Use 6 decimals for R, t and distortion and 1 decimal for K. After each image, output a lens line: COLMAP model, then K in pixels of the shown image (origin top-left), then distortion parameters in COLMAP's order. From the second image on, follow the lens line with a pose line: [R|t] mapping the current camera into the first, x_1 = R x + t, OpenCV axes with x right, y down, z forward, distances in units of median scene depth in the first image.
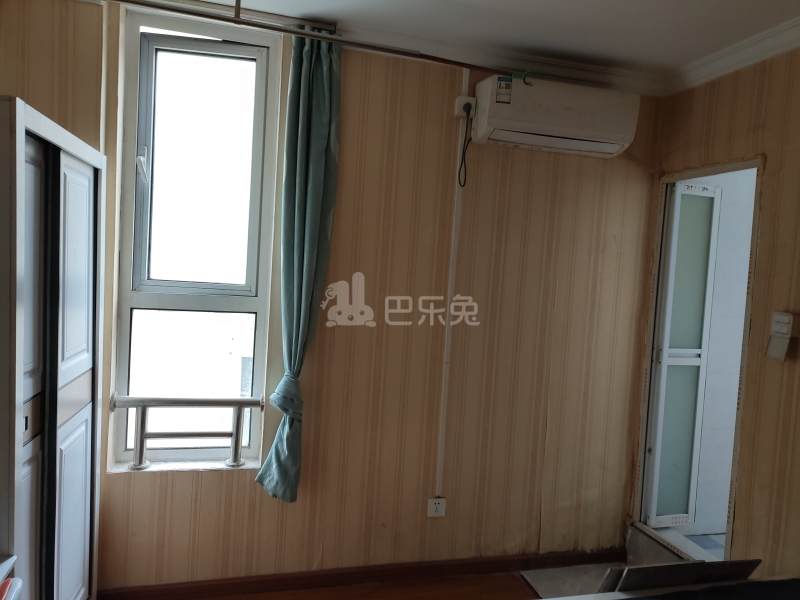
lens RADIAL K [[584.4, 0, 419.4], [0, 584.4, 271.4], [0, 0, 1]] dist [0.009835, -0.000935]
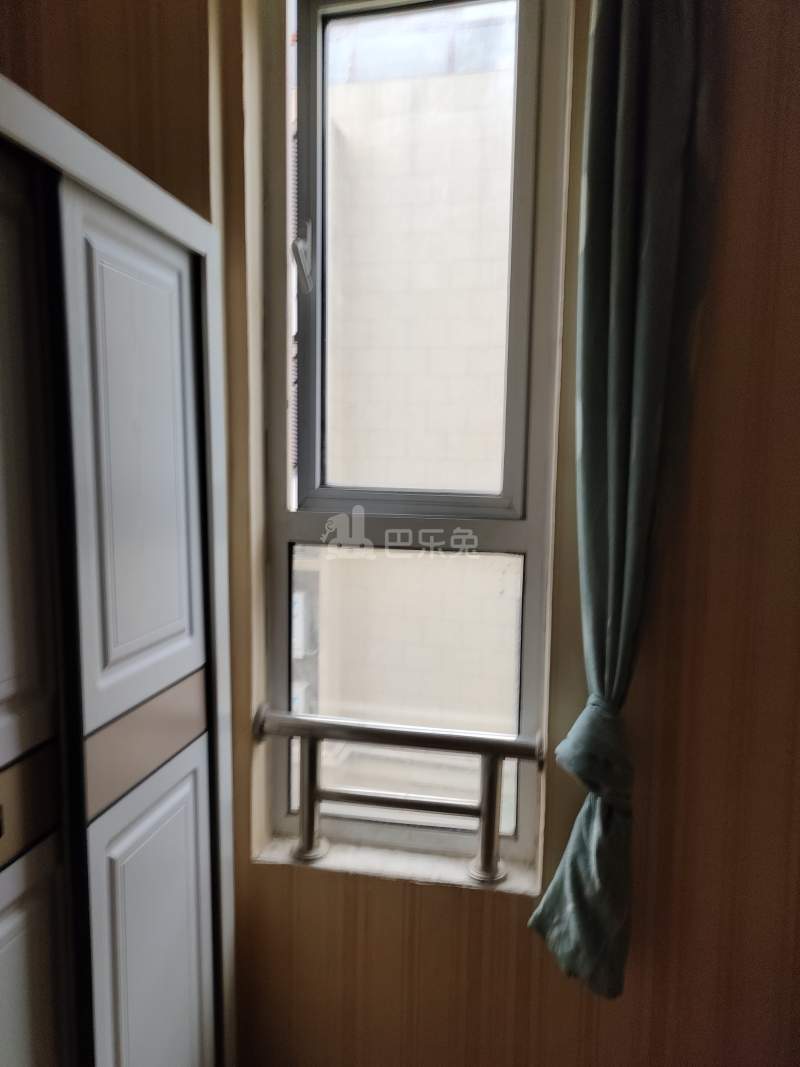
lens RADIAL K [[801.6, 0, 400.0], [0, 801.6, 533.5], [0, 0, 1]] dist [0.011400, 0.001606]
pose [[0.900816, 0.002638, -0.434194, -0.100109], [0.030228, 0.997174, 0.068772, 0.008580], [0.433149, -0.075076, 0.898190, 0.419580]]
